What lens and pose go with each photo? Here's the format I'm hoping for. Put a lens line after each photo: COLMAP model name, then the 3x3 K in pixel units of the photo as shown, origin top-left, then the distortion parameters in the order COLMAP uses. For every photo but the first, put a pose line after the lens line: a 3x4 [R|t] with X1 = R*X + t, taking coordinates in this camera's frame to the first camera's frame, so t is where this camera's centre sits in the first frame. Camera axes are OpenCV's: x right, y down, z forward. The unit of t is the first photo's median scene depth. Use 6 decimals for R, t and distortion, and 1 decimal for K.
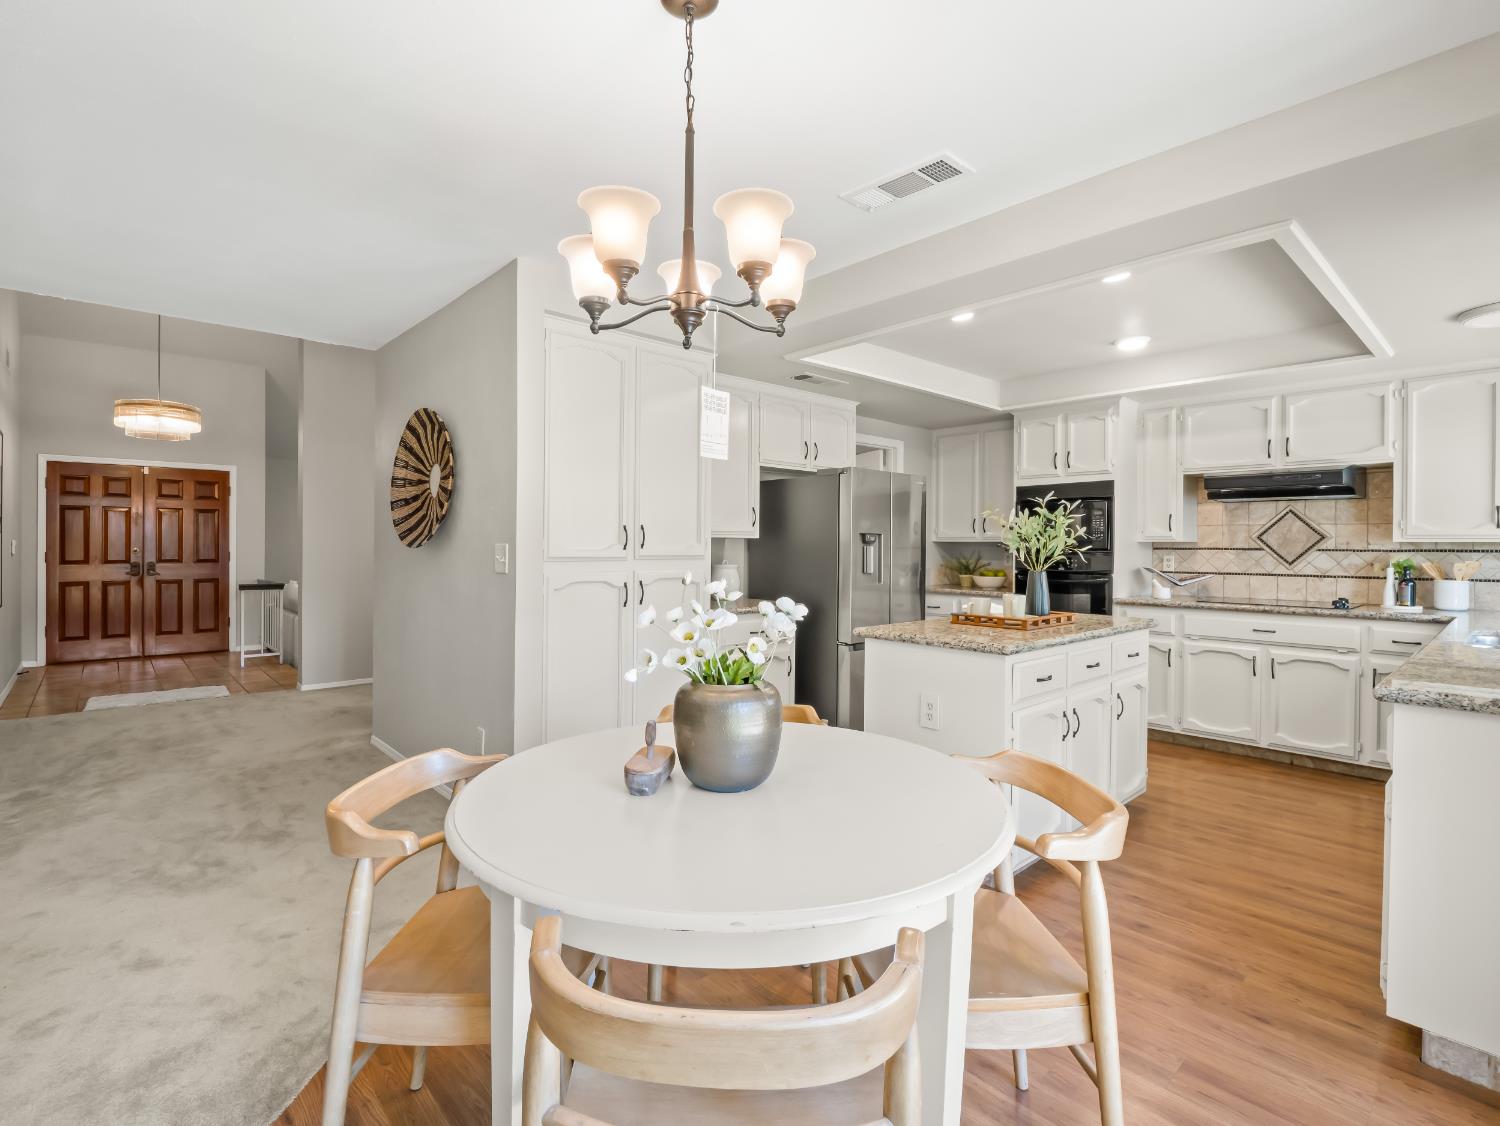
lens RADIAL K [[728.7, 0, 746.9], [0, 728.7, 550.8], [0, 0, 1]] dist [-0.010514, -0.000363]
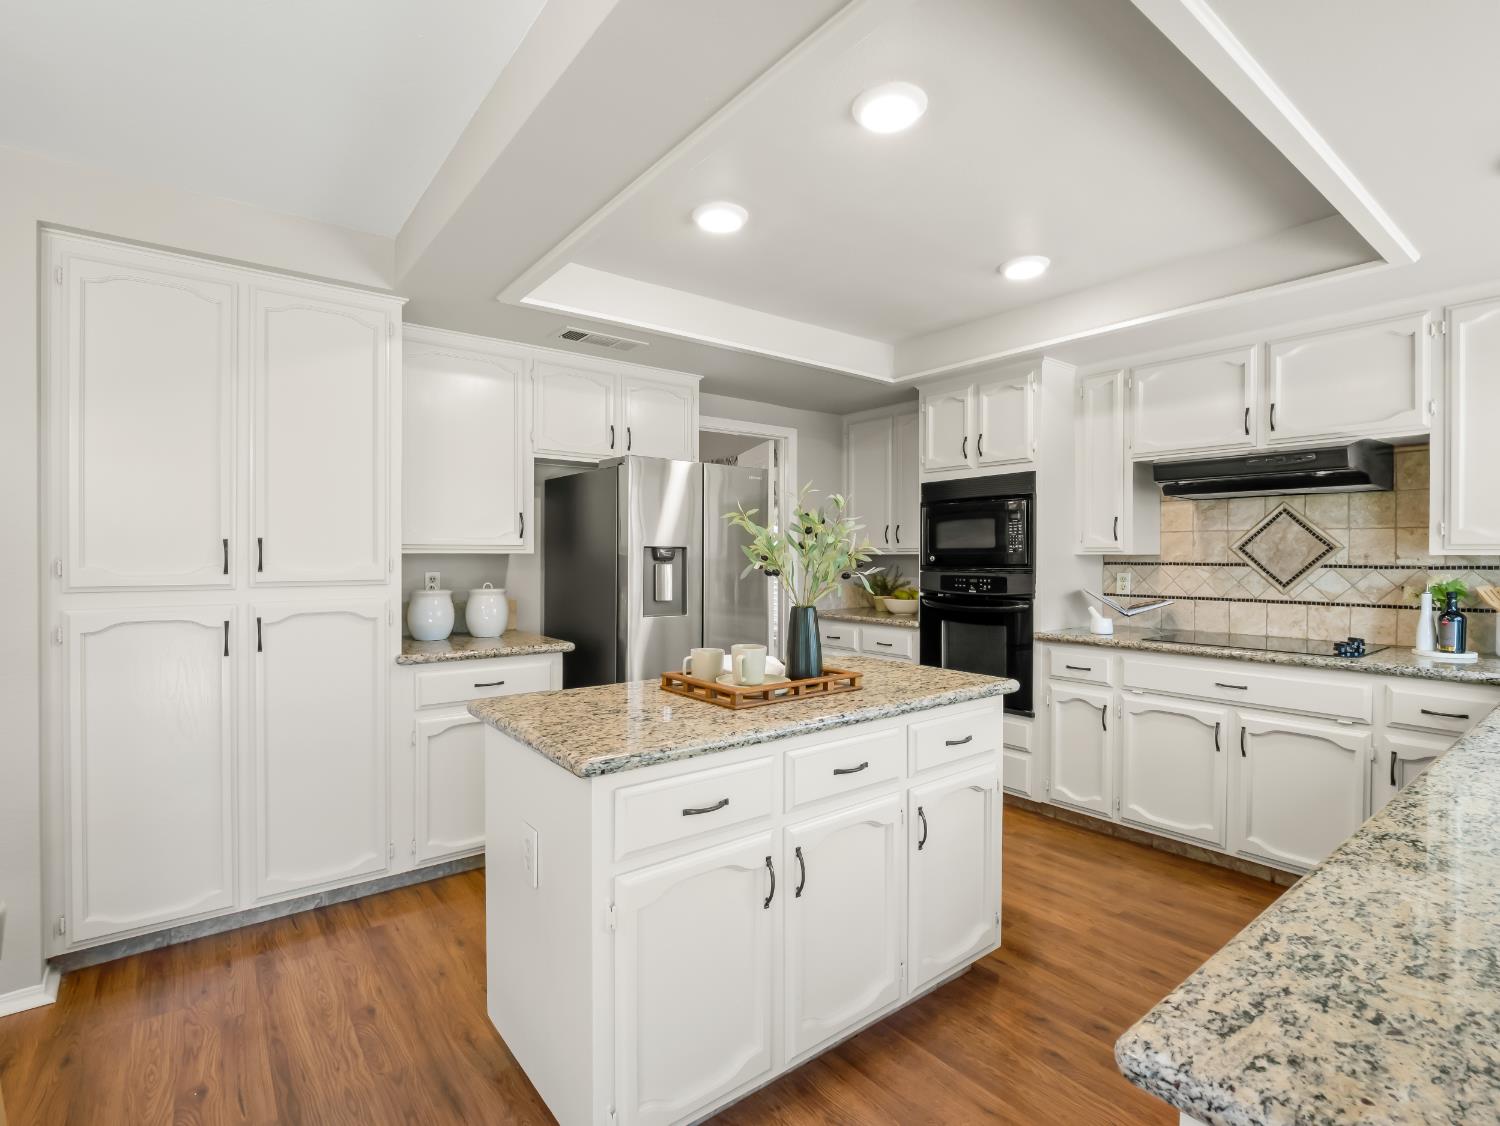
lens RADIAL K [[721.8, 0, 750.0], [0, 721.8, 563.0], [0, 0, 1]] dist [-0.012201, -0.000052]
pose [[0.996772, -0.004330, -0.080170, 0.301768], [0.004615, 0.999984, 0.003368, -0.009069], [0.080154, -0.003727, 0.996776, 0.276545]]
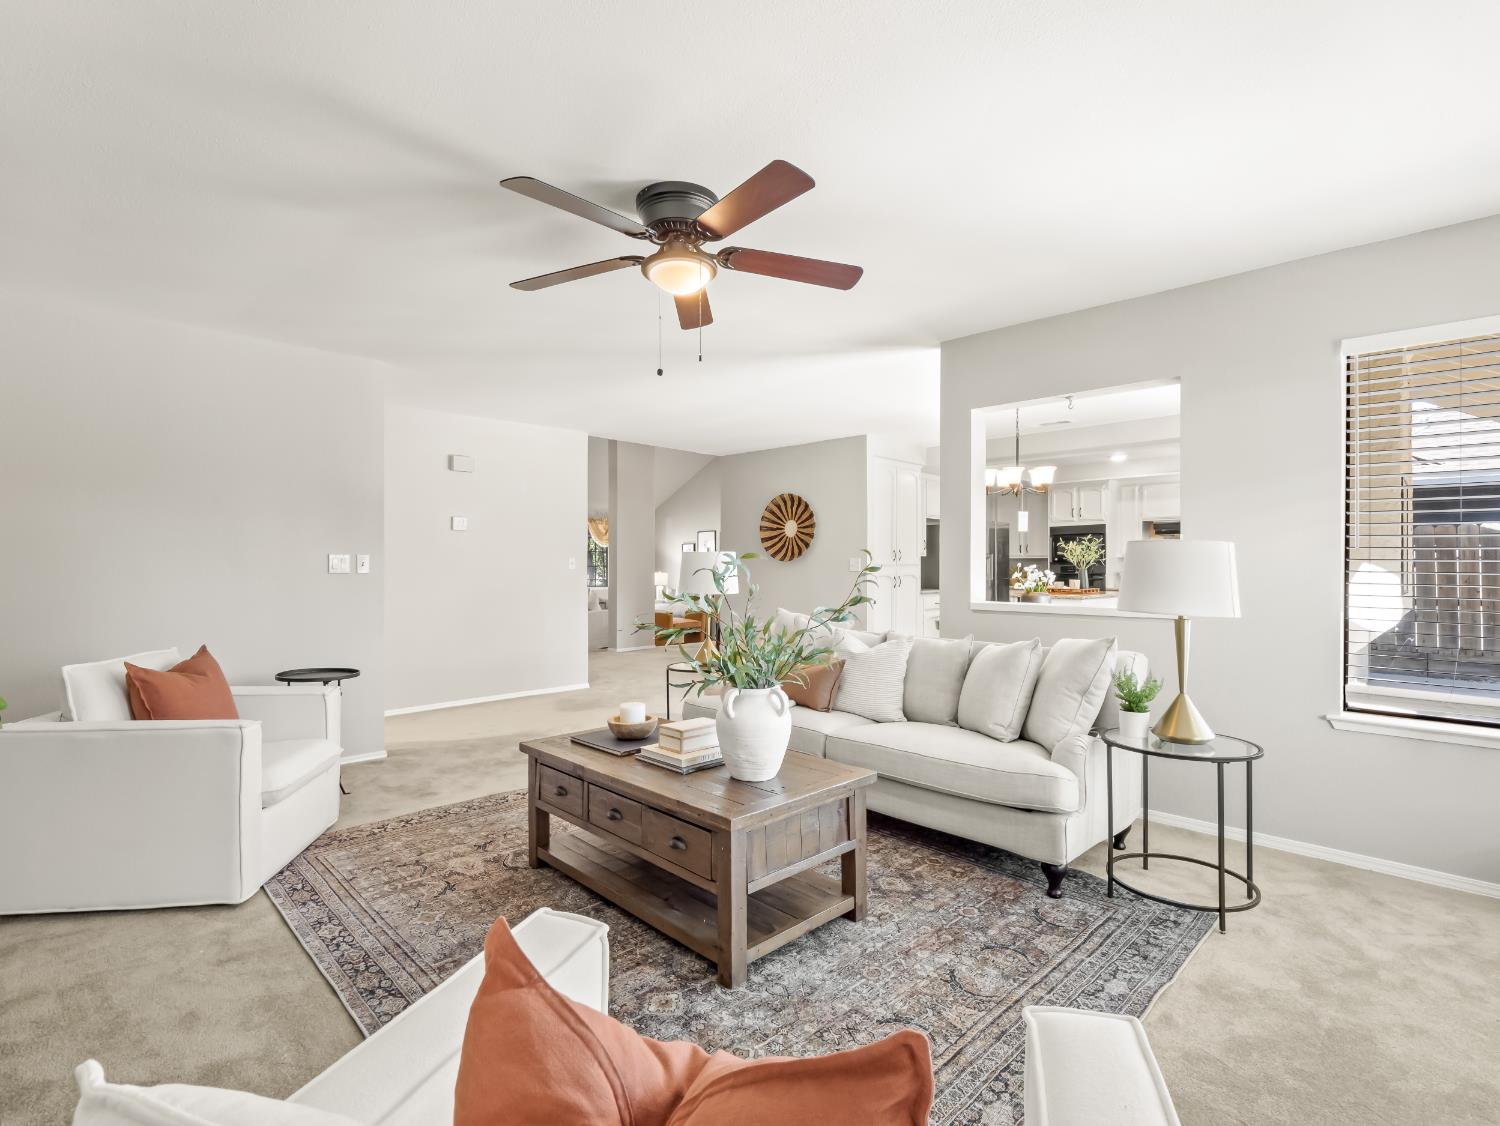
lens RADIAL K [[721.8, 0, 750.0], [0, 721.8, 563.0], [0, 0, 1]] dist [-0.012201, -0.000052]
pose [[0.998367, -0.005853, 0.056825, -0.554347], [0.006624, 0.999888, -0.013394, 0.023038], [-0.056740, 0.013748, 0.998294, -0.854216]]
